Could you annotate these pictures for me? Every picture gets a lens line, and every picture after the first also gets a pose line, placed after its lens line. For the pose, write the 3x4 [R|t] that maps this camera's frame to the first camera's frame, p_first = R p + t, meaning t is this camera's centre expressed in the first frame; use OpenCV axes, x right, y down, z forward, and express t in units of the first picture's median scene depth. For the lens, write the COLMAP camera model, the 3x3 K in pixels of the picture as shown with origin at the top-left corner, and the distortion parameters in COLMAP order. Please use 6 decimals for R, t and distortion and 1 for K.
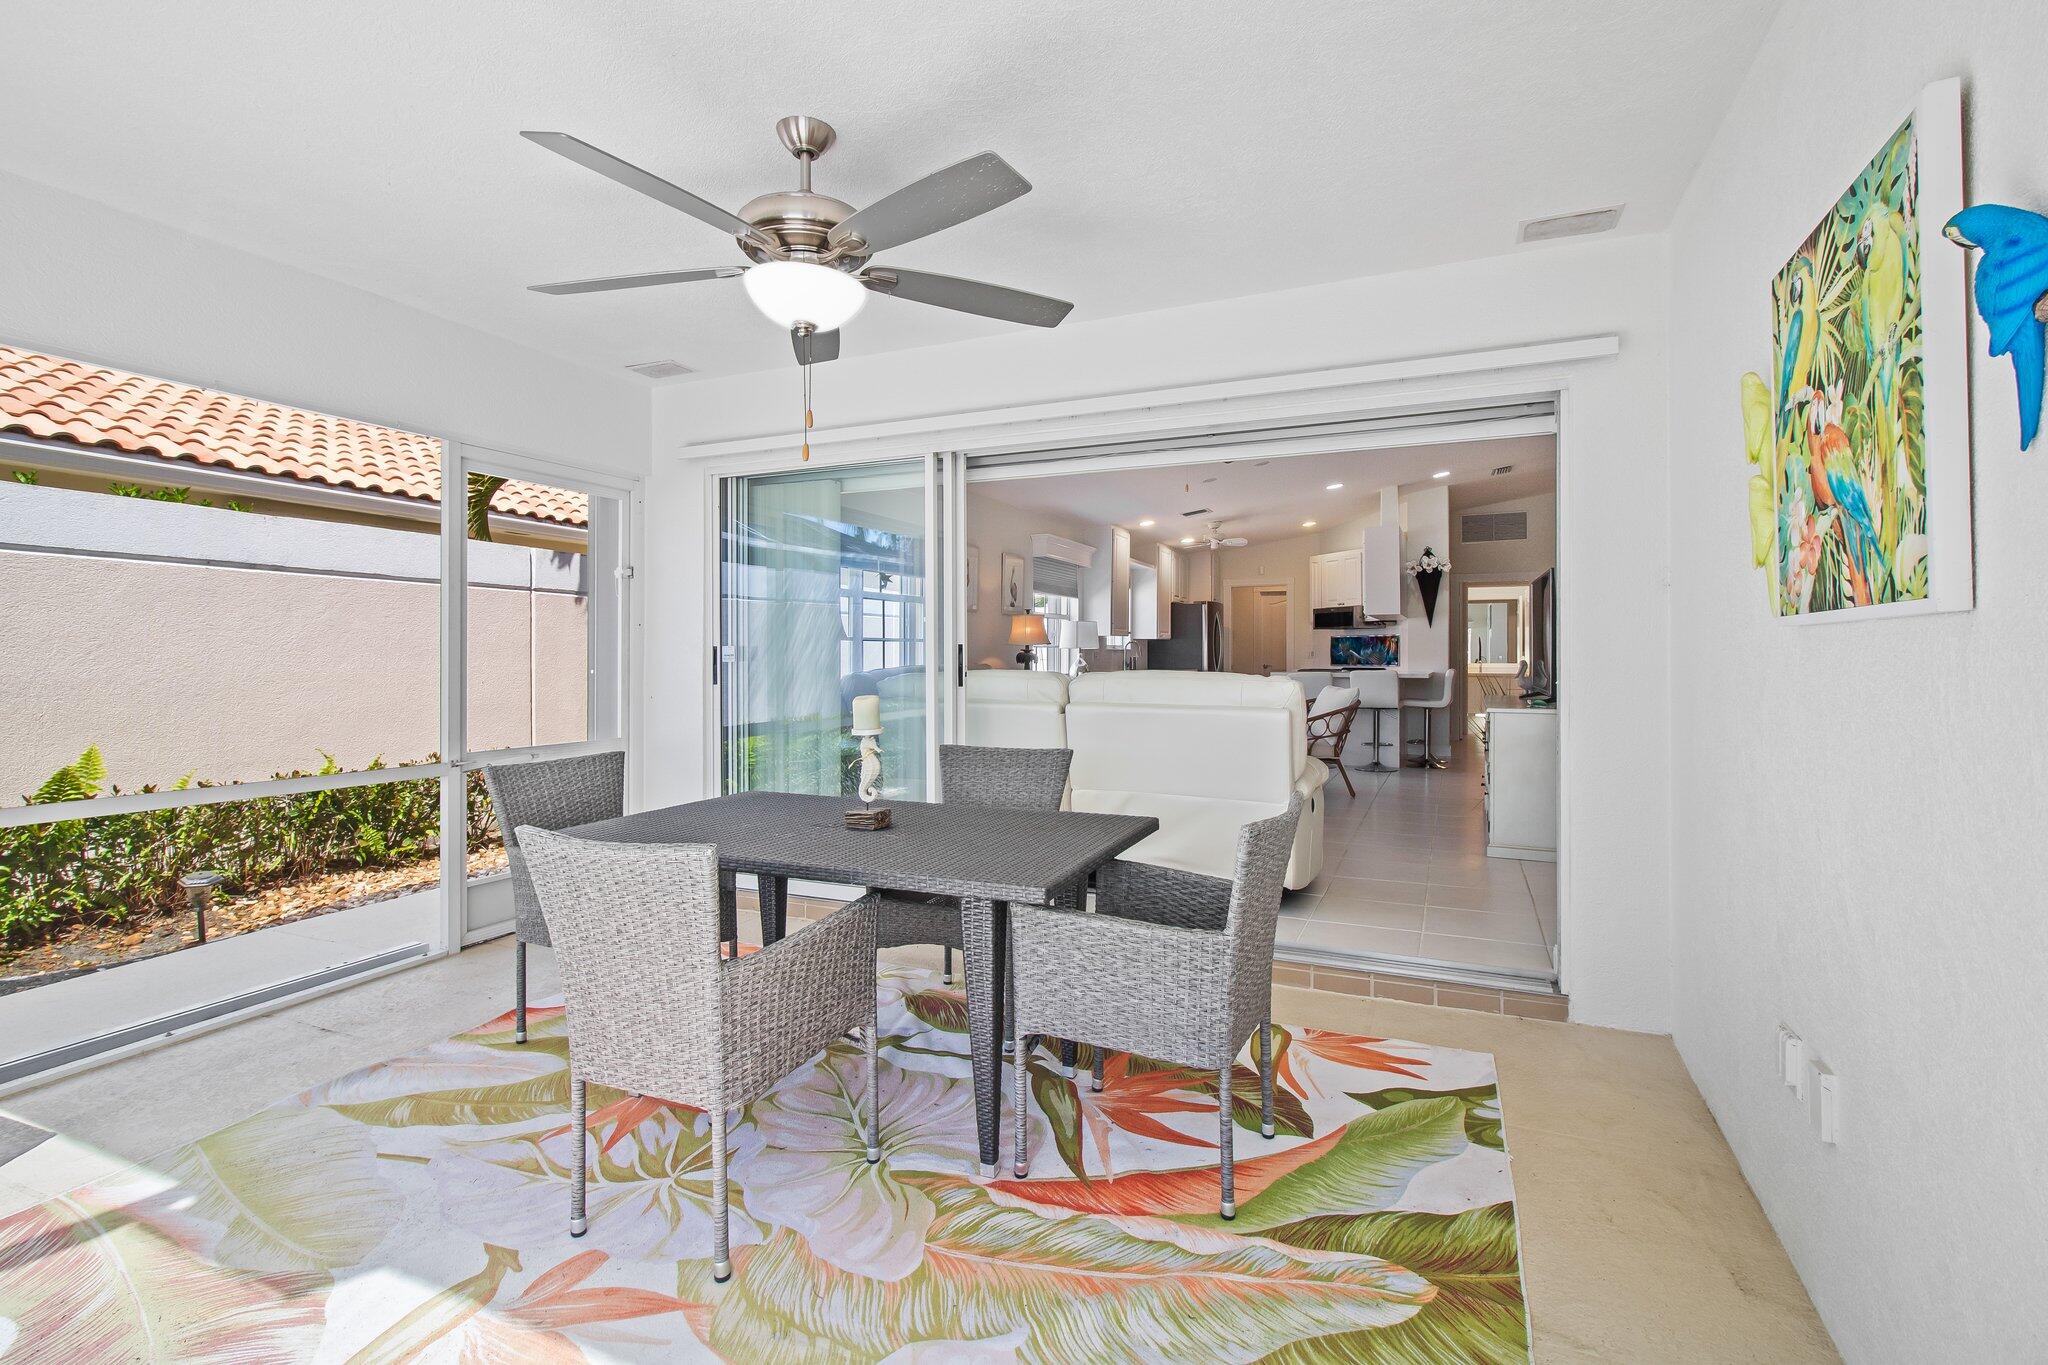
lens RADIAL K [[962.0, 0, 1028.3], [0, 962.0, 647.2], [0, 0, 1]] dist [0.001358, 0.000363]
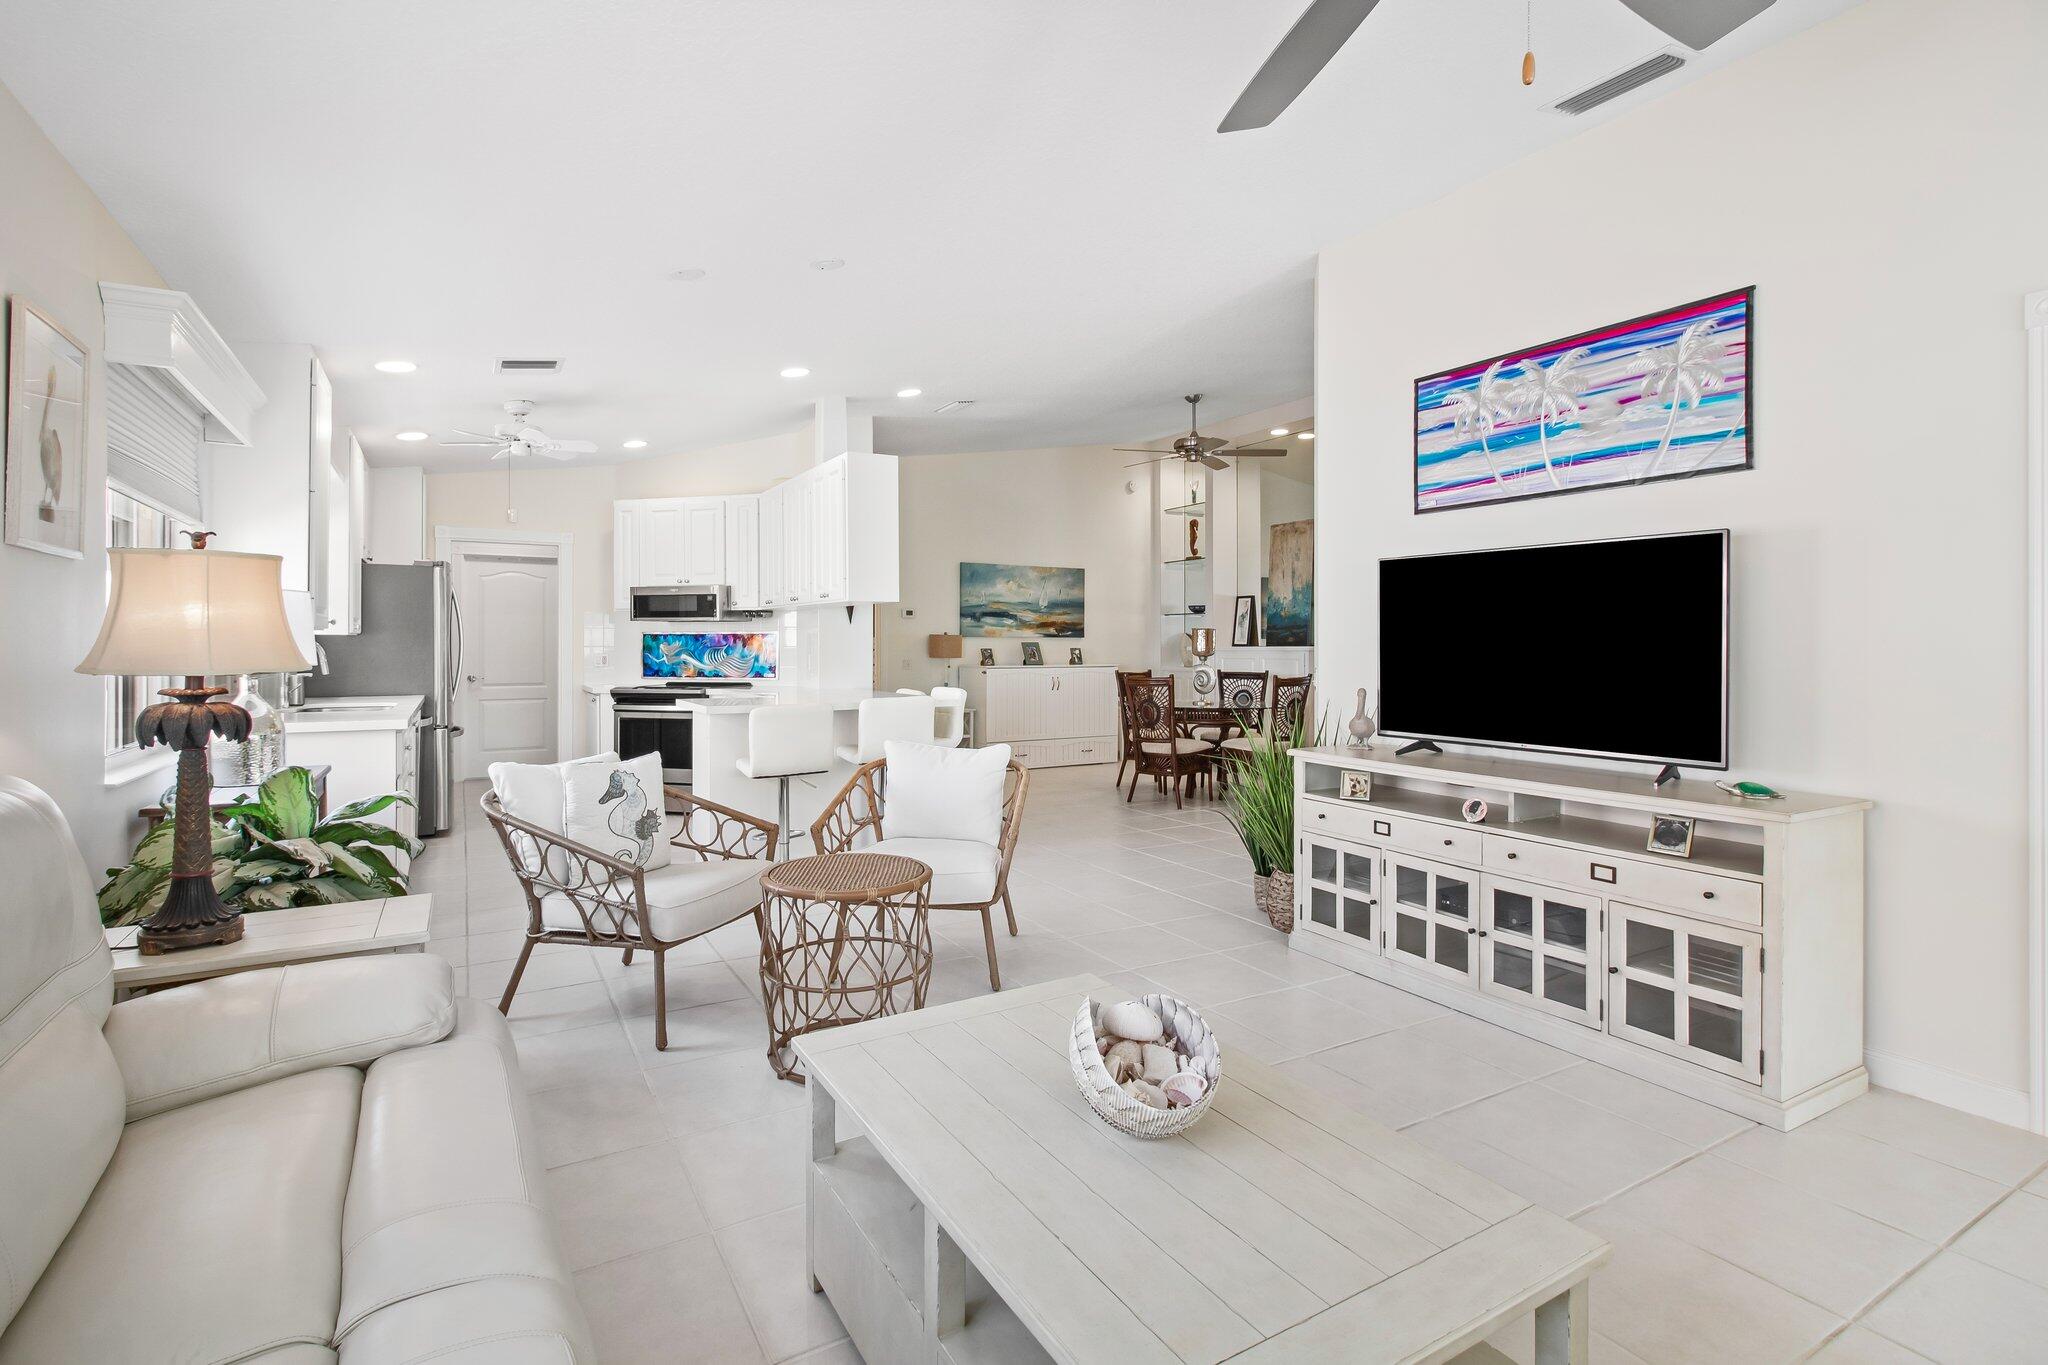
lens RADIAL K [[962.0, 0, 1028.3], [0, 962.0, 647.2], [0, 0, 1]] dist [0.001358, 0.000363]
pose [[0.578435, -0.003103, 0.815723, -0.059361], [-0.005575, 0.999954, 0.007756, -0.009086], [-0.815710, -0.009034, 0.578391, 0.508739]]
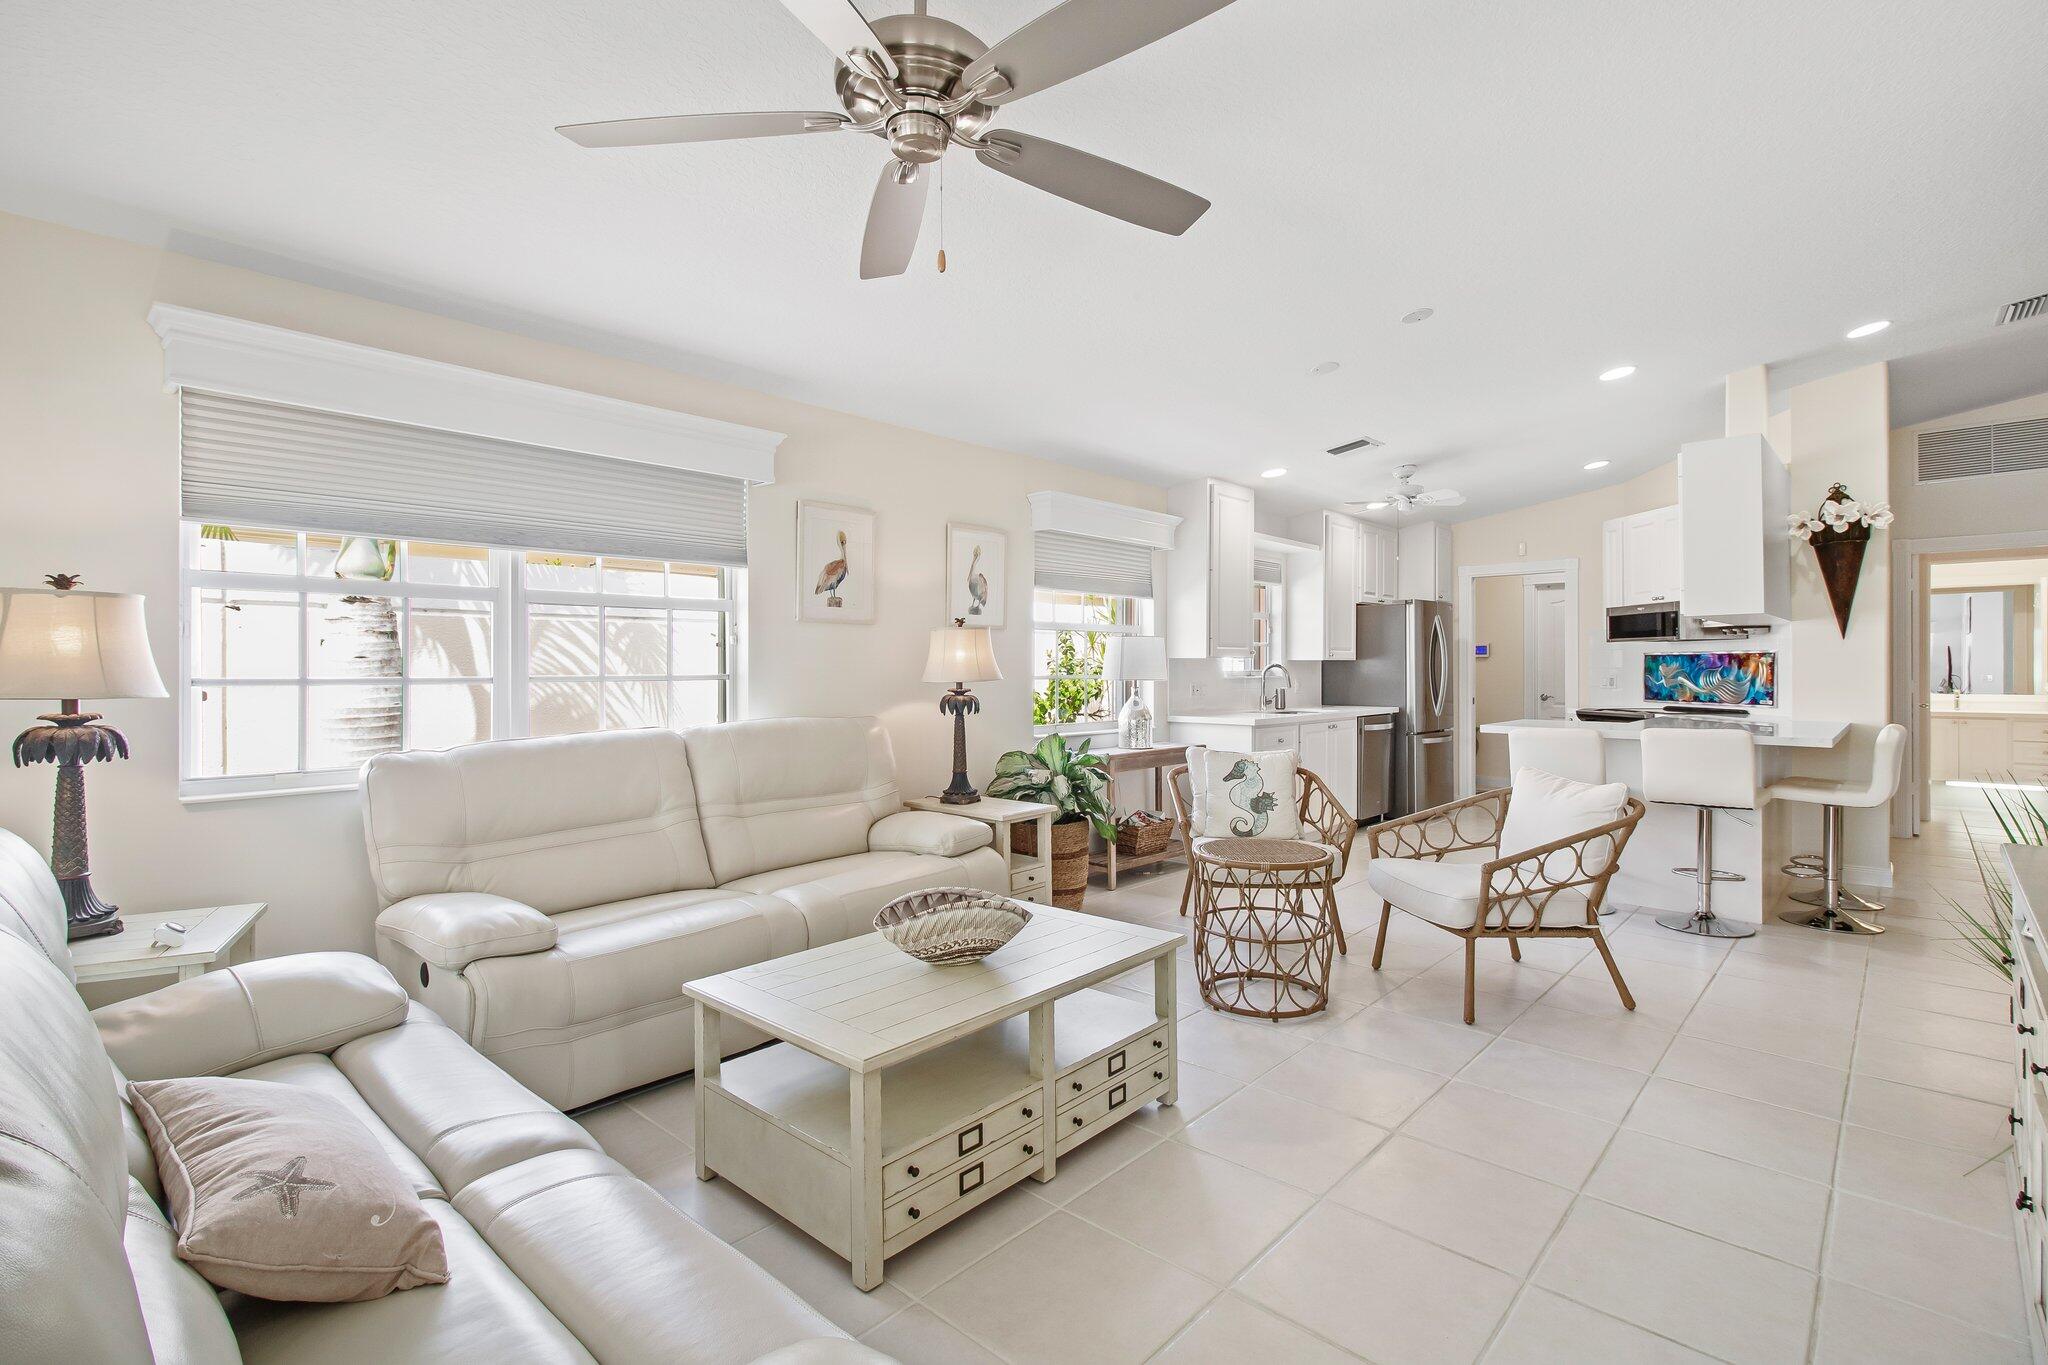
lens RADIAL K [[963.4, 0, 1015.2], [0, 963.4, 664.7], [0, 0, 1]] dist [0.002170, 0.000782]
pose [[0.947416, -0.005247, -0.319960, 0.158969], [0.006827, 0.999969, 0.003818, -0.010575], [0.319930, -0.005802, 0.947423, 0.358627]]
